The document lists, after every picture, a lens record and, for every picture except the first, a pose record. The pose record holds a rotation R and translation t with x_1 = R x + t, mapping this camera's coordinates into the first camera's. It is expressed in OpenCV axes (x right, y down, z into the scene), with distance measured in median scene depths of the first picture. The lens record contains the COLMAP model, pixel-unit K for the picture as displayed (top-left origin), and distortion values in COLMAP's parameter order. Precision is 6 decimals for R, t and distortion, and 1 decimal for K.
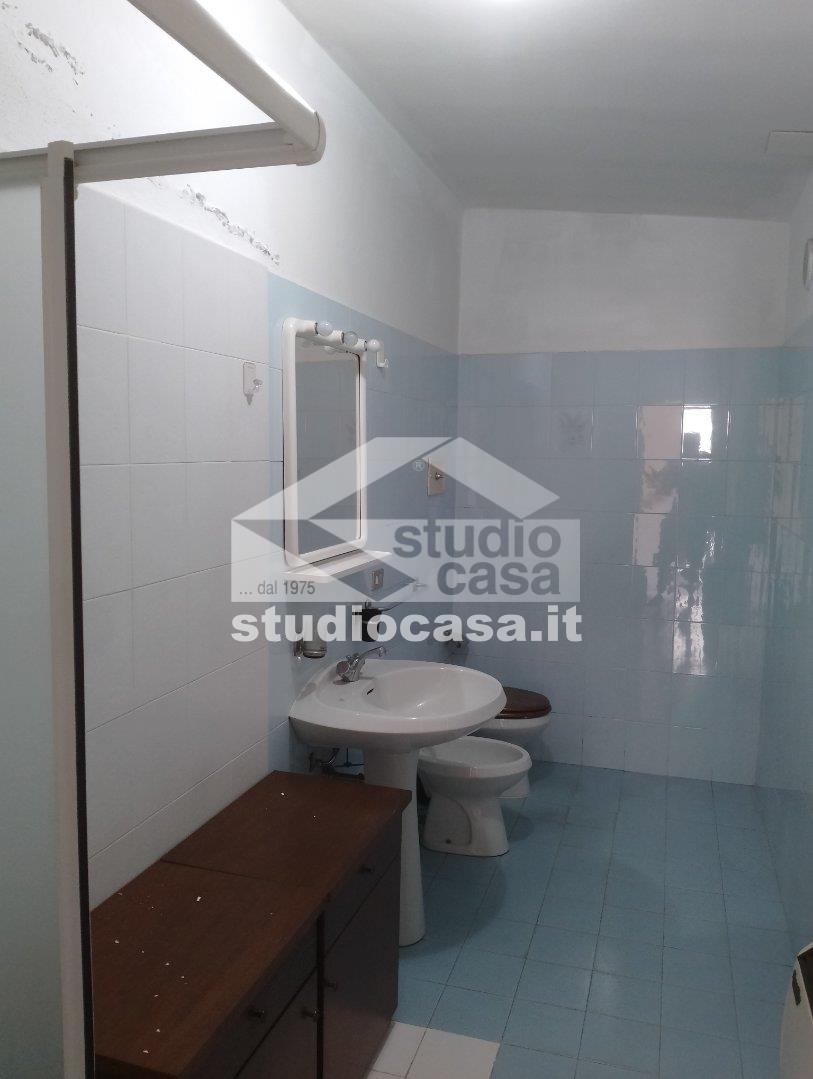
lens RADIAL K [[862.6, 0, 409.3], [0, 862.6, 538.9], [0, 0, 1]] dist [0.055405, -0.098828]
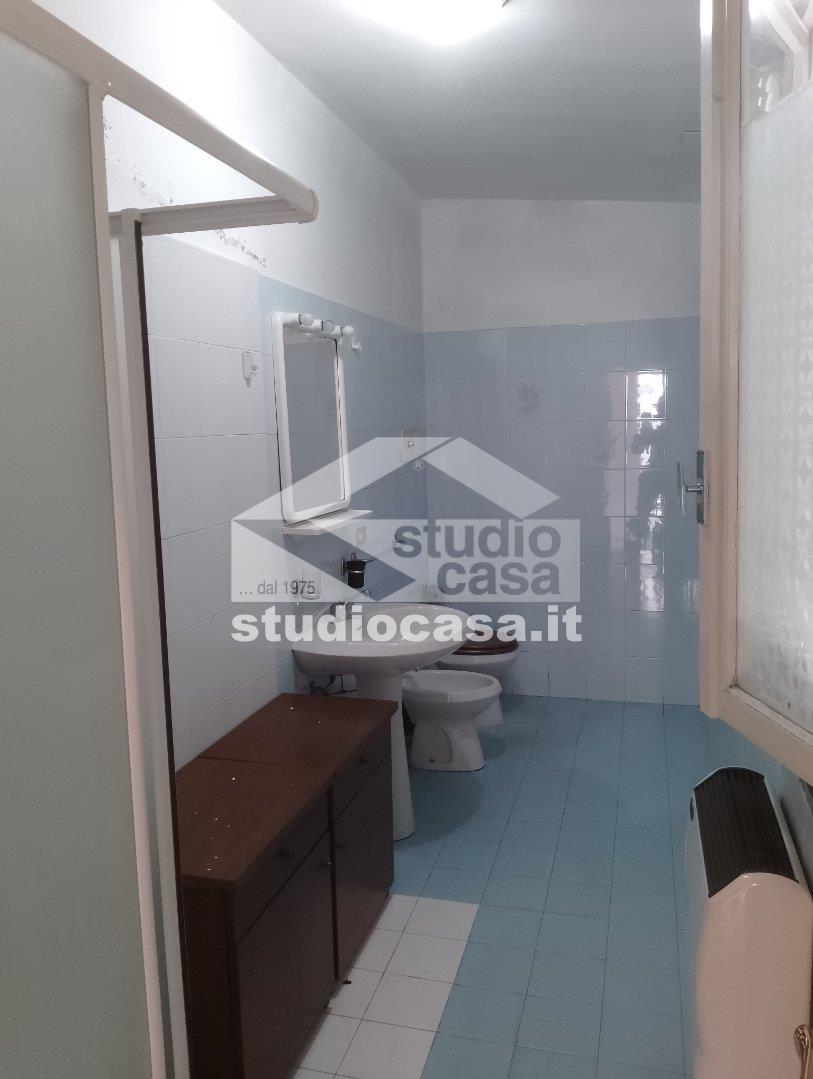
lens RADIAL K [[862.6, 0, 404.1], [0, 862.6, 538.6], [0, 0, 1]] dist [0.055405, -0.098828]
pose [[0.998851, -0.044010, 0.018961, -0.001083], [0.043440, 0.998621, 0.029485, 0.025046], [-0.020233, -0.028627, 0.999385, -0.180496]]
